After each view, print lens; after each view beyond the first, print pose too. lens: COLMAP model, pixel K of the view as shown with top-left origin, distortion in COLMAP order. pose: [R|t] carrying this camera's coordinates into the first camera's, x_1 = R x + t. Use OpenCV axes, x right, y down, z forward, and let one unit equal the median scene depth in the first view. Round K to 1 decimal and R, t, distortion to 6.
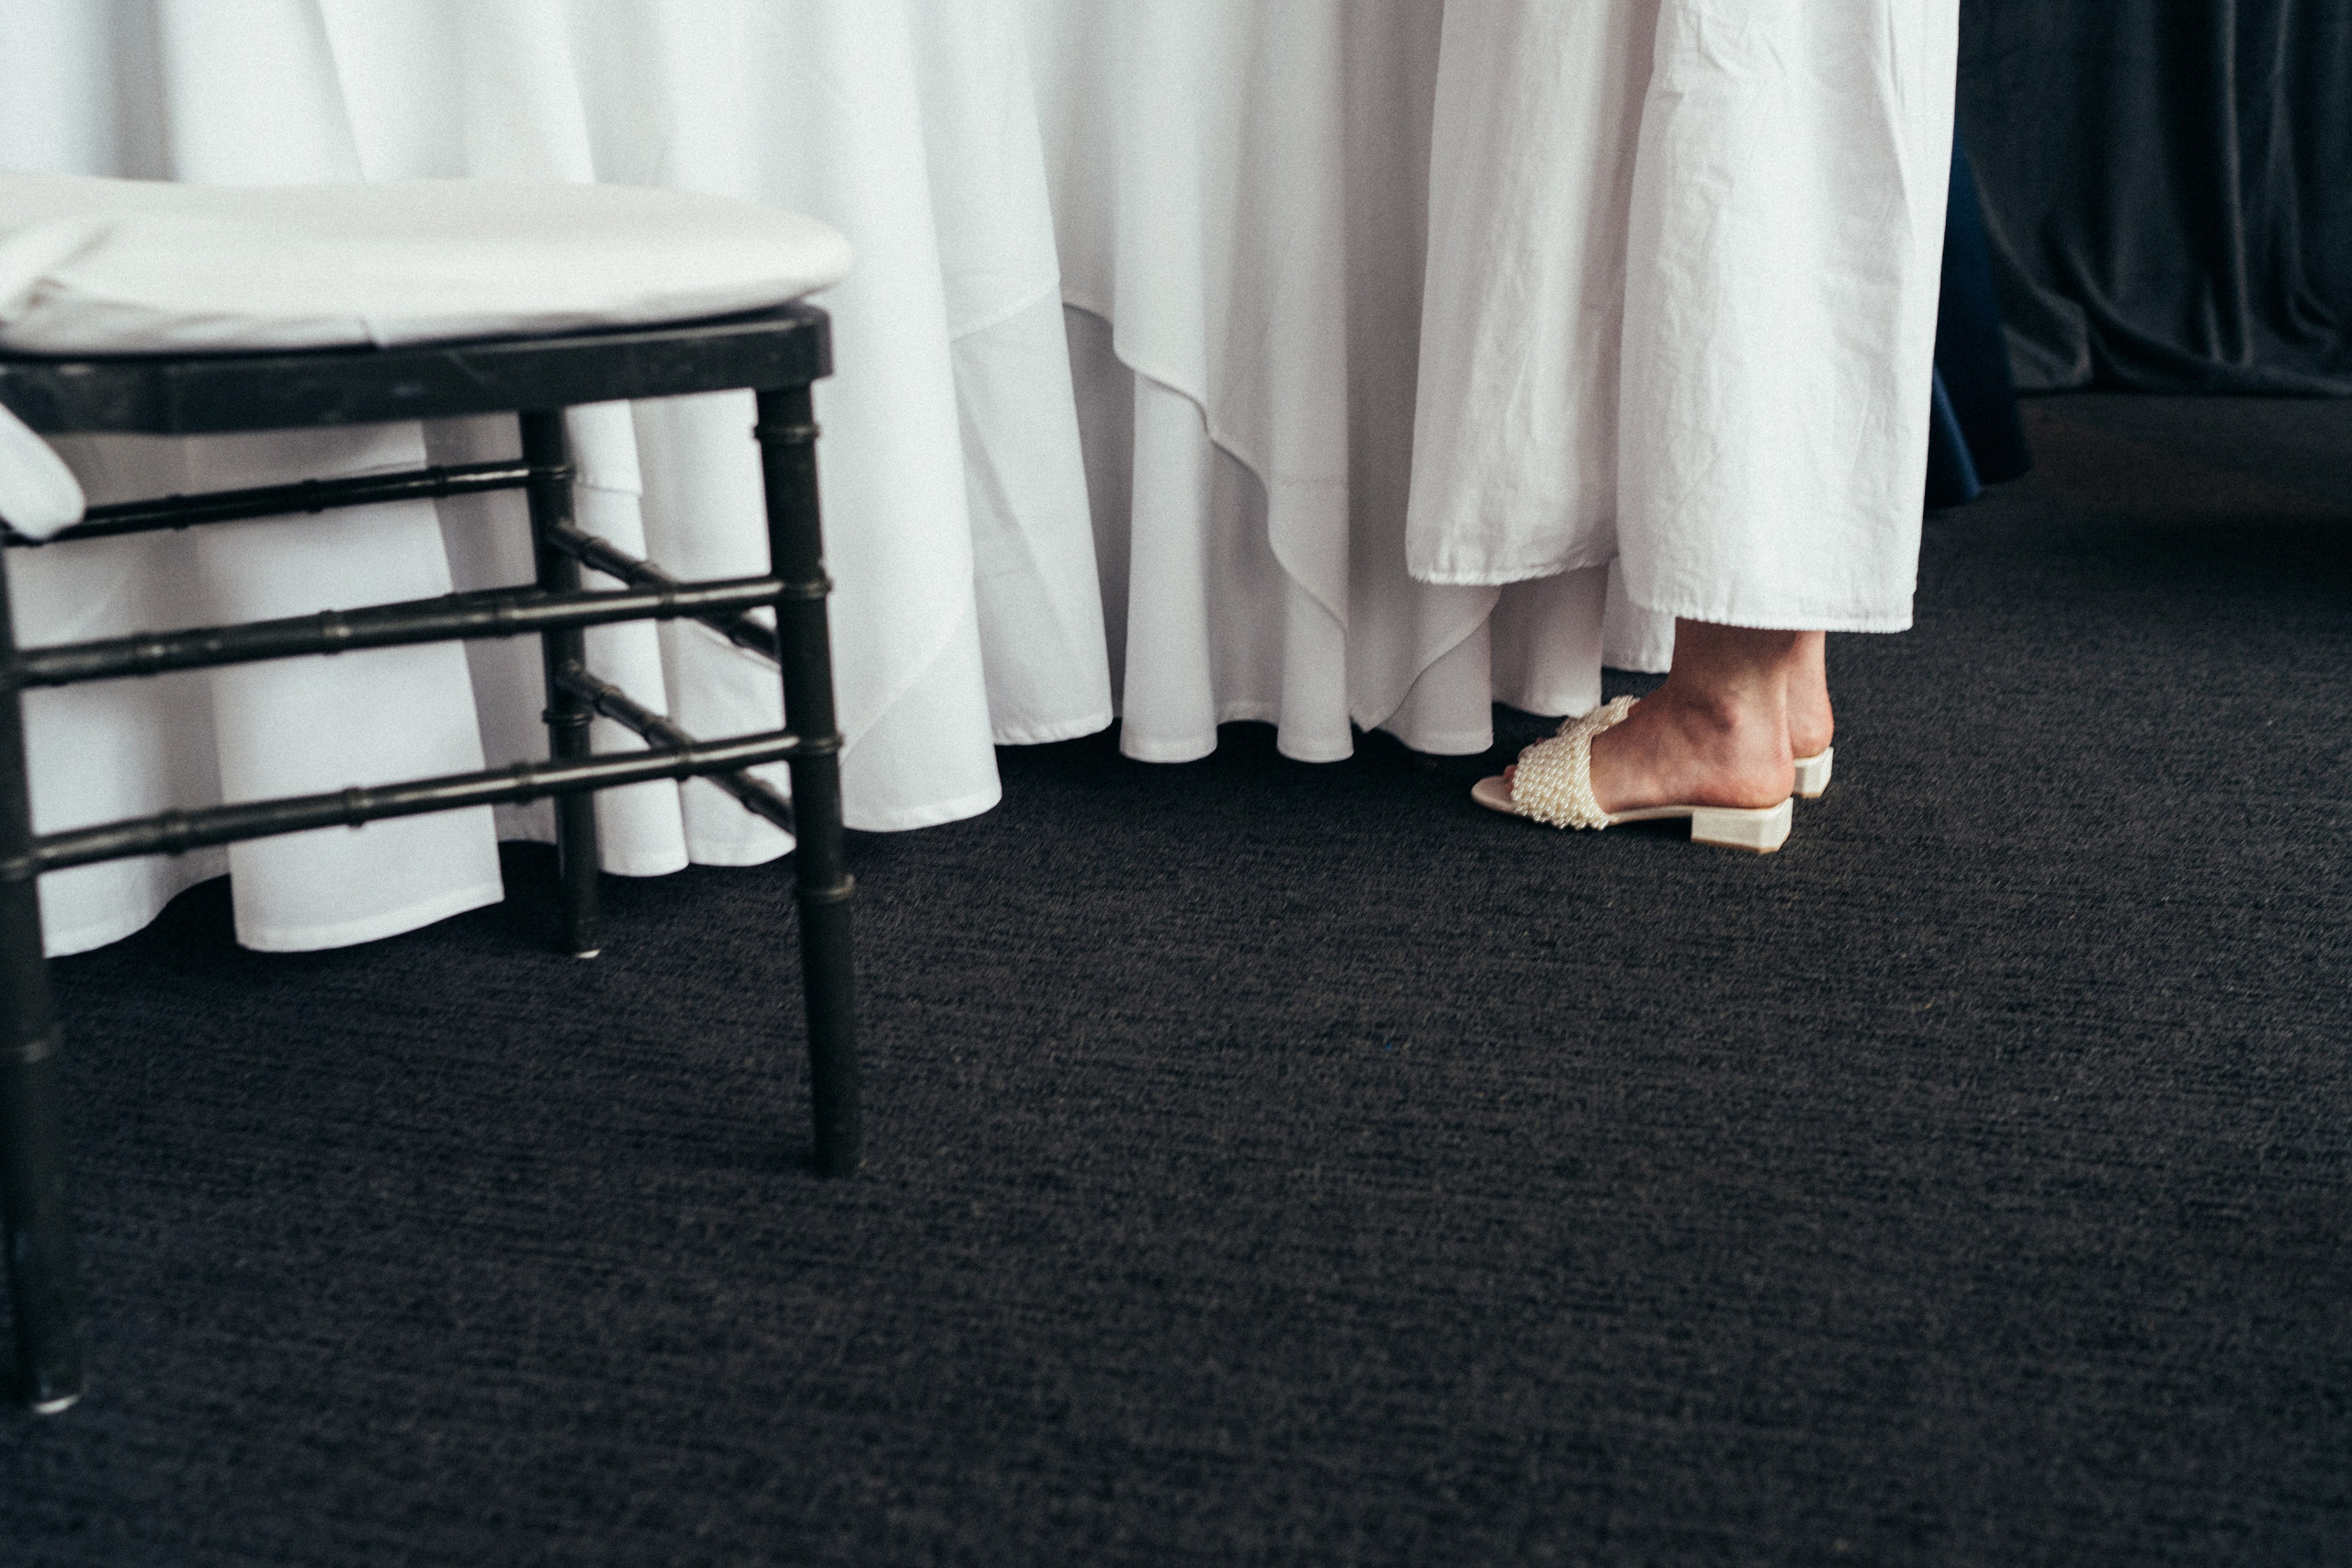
lens RADIAL K [[2327.3, 0, 1180.7], [0, 2327.3, 778.8], [0, 0, 1]] dist [-0.011461, 0.000000]
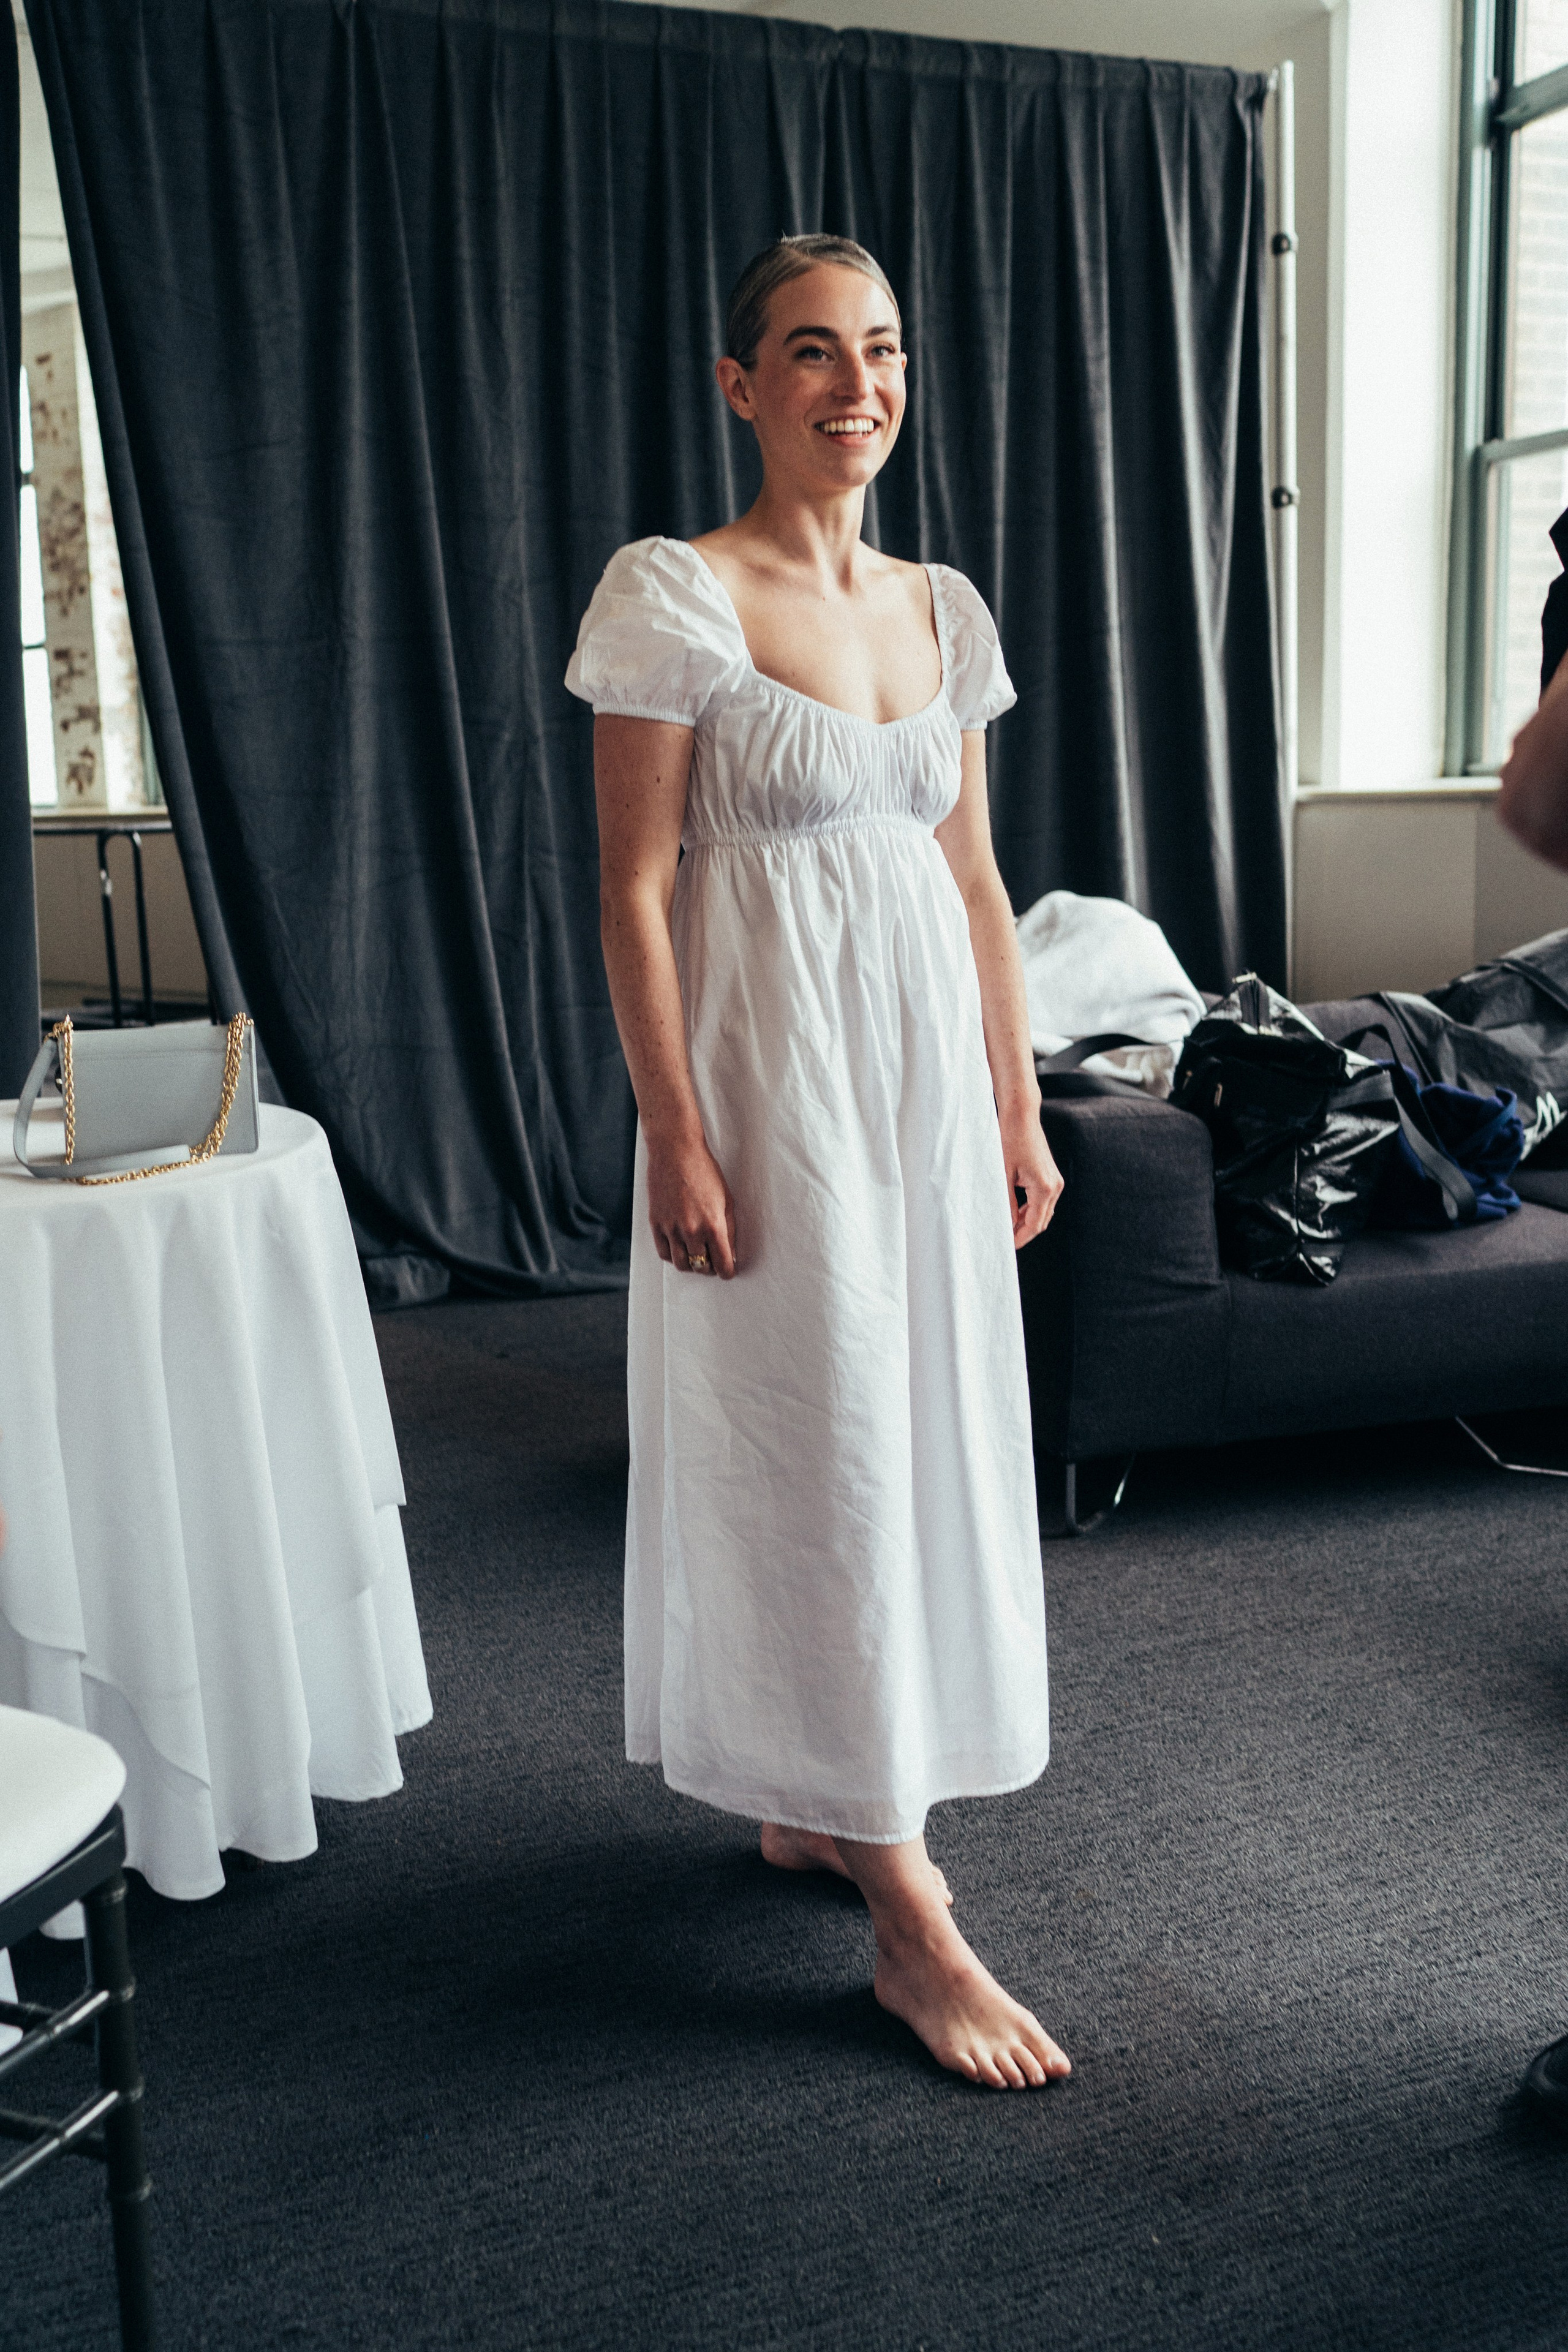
lens RADIAL K [[2327.6, 0, 800.0], [0, 2327.6, 1154.0], [0, 0, 1]] dist [-0.011461, 0.000000]
pose [[0.801611, -0.125388, 0.584549, -0.542893], [0.190512, 0.980361, -0.050964, -0.404938], [-0.566679, 0.152217, 0.809756, -0.454140]]
